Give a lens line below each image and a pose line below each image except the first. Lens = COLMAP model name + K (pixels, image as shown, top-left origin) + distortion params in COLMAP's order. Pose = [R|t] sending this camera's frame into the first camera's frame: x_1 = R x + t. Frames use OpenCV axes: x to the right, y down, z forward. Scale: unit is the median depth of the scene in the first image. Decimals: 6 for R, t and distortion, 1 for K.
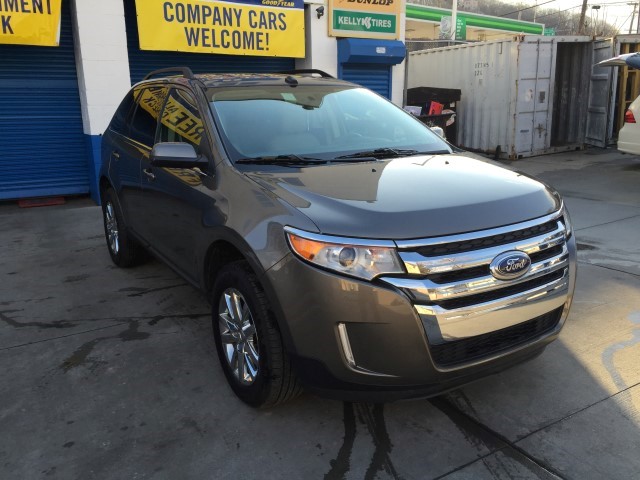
lens RADIAL K [[544.3, 0, 323.1], [0, 544.3, 238.7], [0, 0, 1]] dist [0.084932, -0.127182]
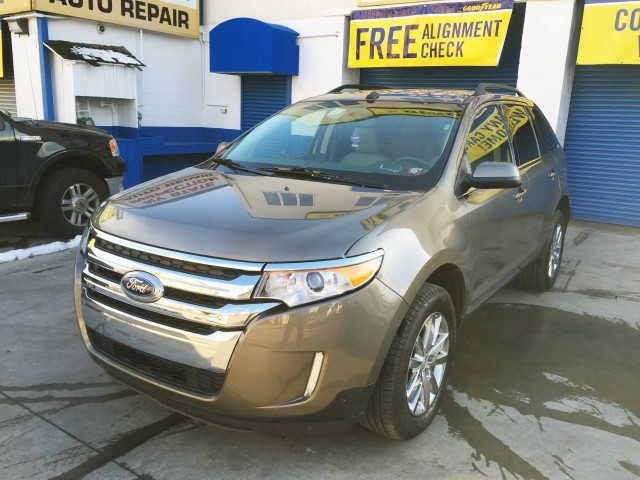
lens RADIAL K [[544.3, 0, 318.0], [0, 544.3, 249.4], [0, 0, 1]] dist [0.084932, -0.127182]
pose [[0.396763, 0.247958, -0.883796, 0.427698], [-0.260676, 0.953620, 0.150522, -0.078065], [0.880129, 0.170663, 0.442998, 0.278439]]
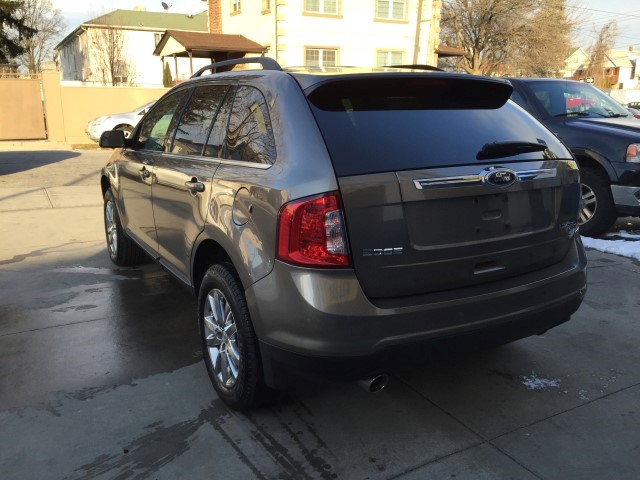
lens RADIAL K [[544.3, 0, 313.0], [0, 544.3, 257.2], [0, 0, 1]] dist [0.084932, -0.127182]
pose [[-0.999006, -0.001267, 0.044556, -0.132576], [0.021207, 0.865707, 0.500102, -0.286967], [-0.039206, 0.500549, -0.864820, 1.127925]]
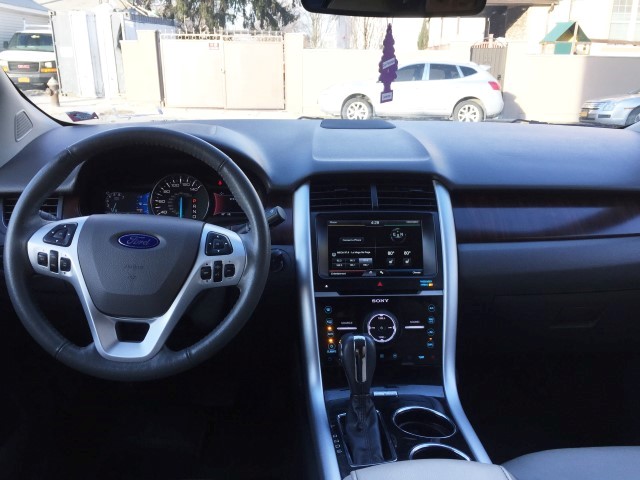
lens RADIAL K [[553.8, 0, 328.5], [0, 553.8, 243.8], [0, 0, 1]] dist [0.038231, -0.046074]
pose [[-0.883244, -0.132602, 0.449774, -0.082848], [0.119178, 0.864206, 0.488819, -0.145602], [-0.453516, 0.485350, -0.747502, 0.650983]]
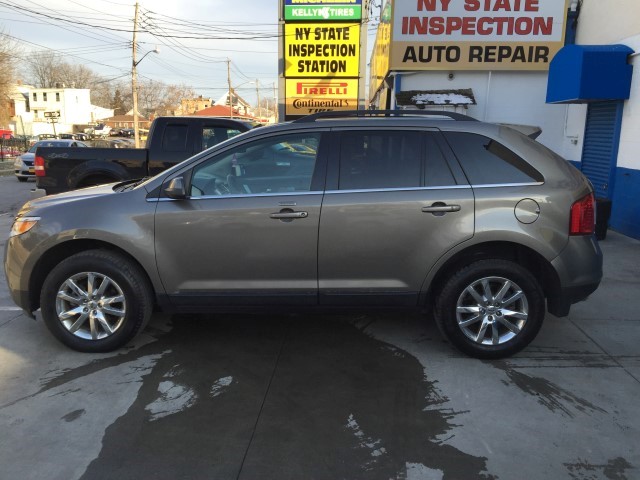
lens RADIAL K [[544.3, 0, 325.3], [0, 544.3, 244.1], [0, 0, 1]] dist [0.084932, -0.127182]
pose [[-0.559886, 0.170547, -0.810827, 0.456015], [-0.202135, 0.920906, 0.333277, -0.253702], [0.803535, 0.350494, -0.481129, 0.933866]]
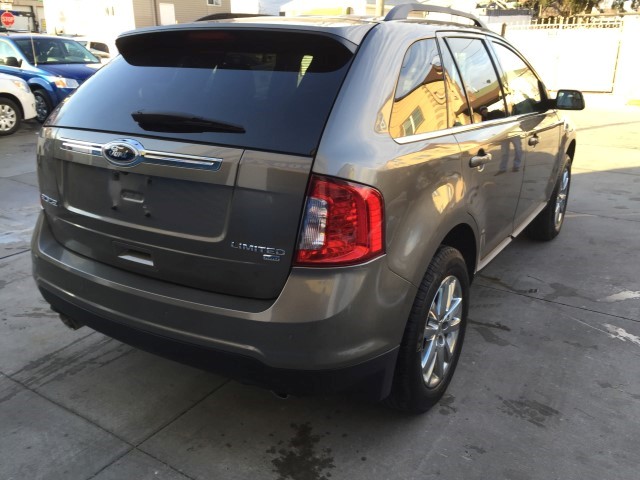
lens RADIAL K [[544.3, 0, 320.1], [0, 544.3, 244.2], [0, 0, 1]] dist [0.084932, -0.127182]
pose [[-0.429393, -0.282289, 0.857866, -0.505112], [0.232120, 0.883487, 0.406904, -0.213361], [-0.872778, 0.373850, -0.313838, 0.845334]]
